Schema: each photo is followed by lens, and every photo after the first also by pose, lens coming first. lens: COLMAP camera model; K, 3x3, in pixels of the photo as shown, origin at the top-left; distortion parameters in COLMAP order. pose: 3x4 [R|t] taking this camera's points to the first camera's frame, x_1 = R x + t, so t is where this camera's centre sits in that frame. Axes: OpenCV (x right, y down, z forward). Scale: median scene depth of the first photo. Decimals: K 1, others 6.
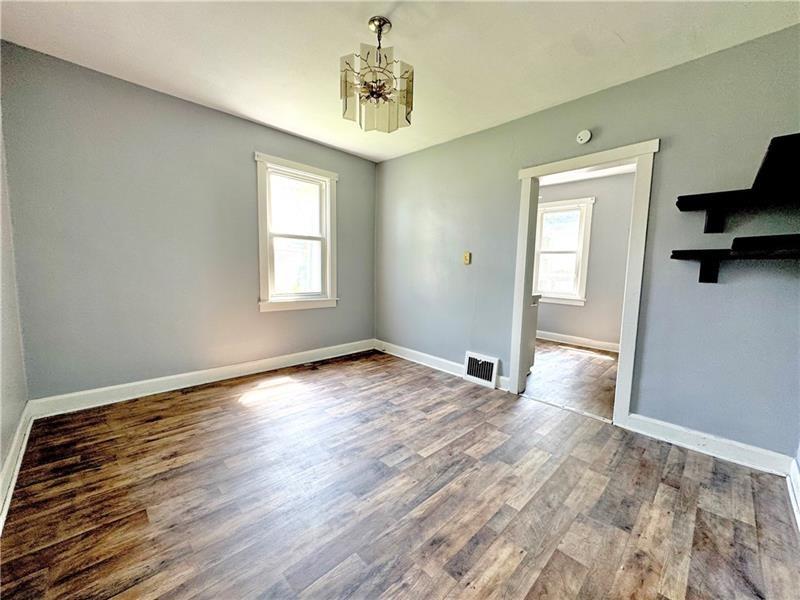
lens RADIAL K [[321.8, 0, 400.9], [0, 321.8, 299.9], [0, 0, 1]] dist [-0.005761, 0.000151]
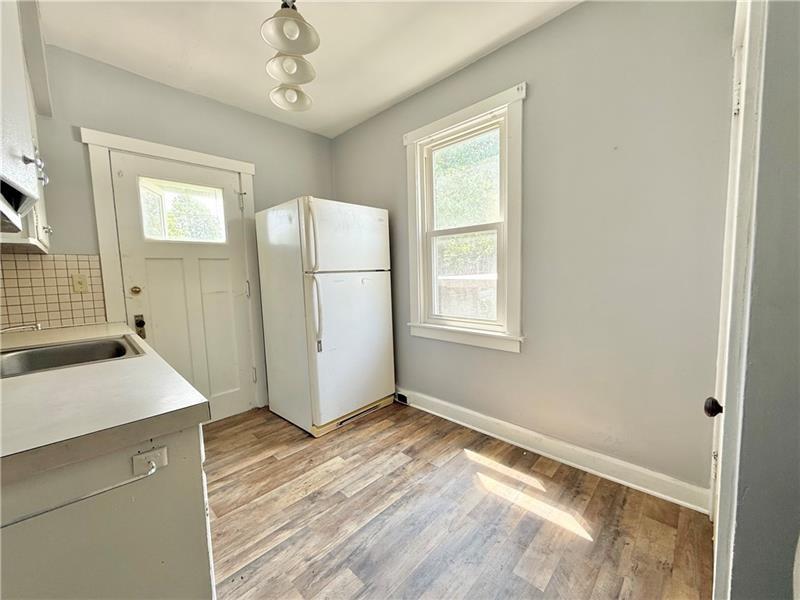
lens RADIAL K [[317.3, 0, 396.3], [0, 317.3, 298.9], [0, 0, 1]] dist [-0.003697, 0.000295]
pose [[0.998840, -0.048152, 0.000047, 0.904723], [0.048151, 0.998798, -0.009211, -0.128411], [0.000396, 0.009203, 0.999958, 1.285339]]
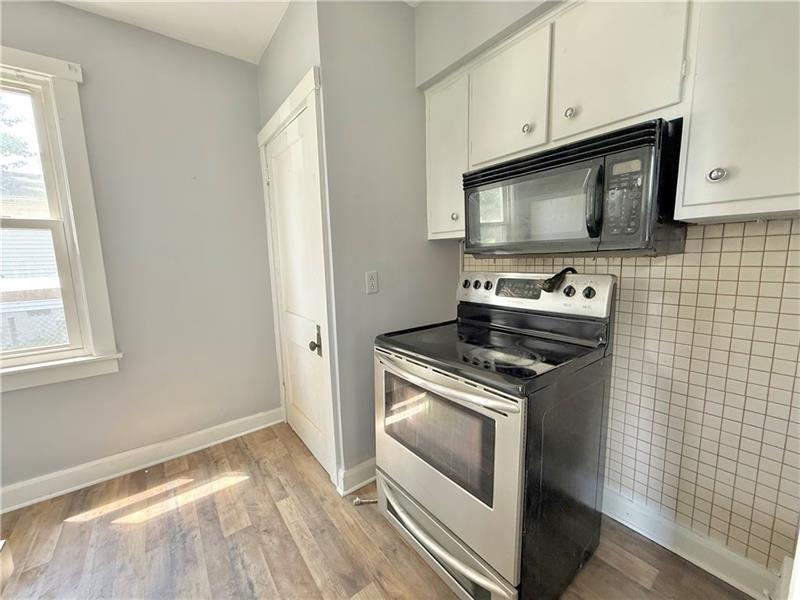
lens RADIAL K [[317.3, 0, 391.6], [0, 317.3, 301.4], [0, 0, 1]] dist [-0.003697, 0.000295]
pose [[0.149381, -0.154613, 0.976617, 0.626819], [0.123269, 0.982906, 0.136753, -0.163599], [-0.981066, 0.099958, 0.165887, 1.340850]]
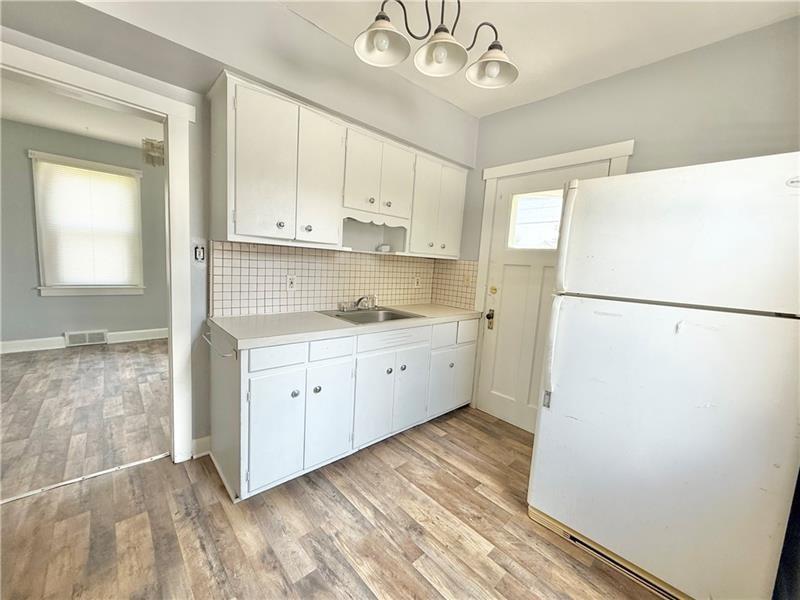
lens RADIAL K [[317.3, 0, 401.1], [0, 317.3, 300.7], [0, 0, 1]] dist [-0.003697, 0.000295]
pose [[-0.034952, 0.096173, -0.994751, 1.327781], [-0.159756, 0.982022, 0.100555, -0.227906], [0.986537, 0.162433, -0.018960, 1.945728]]
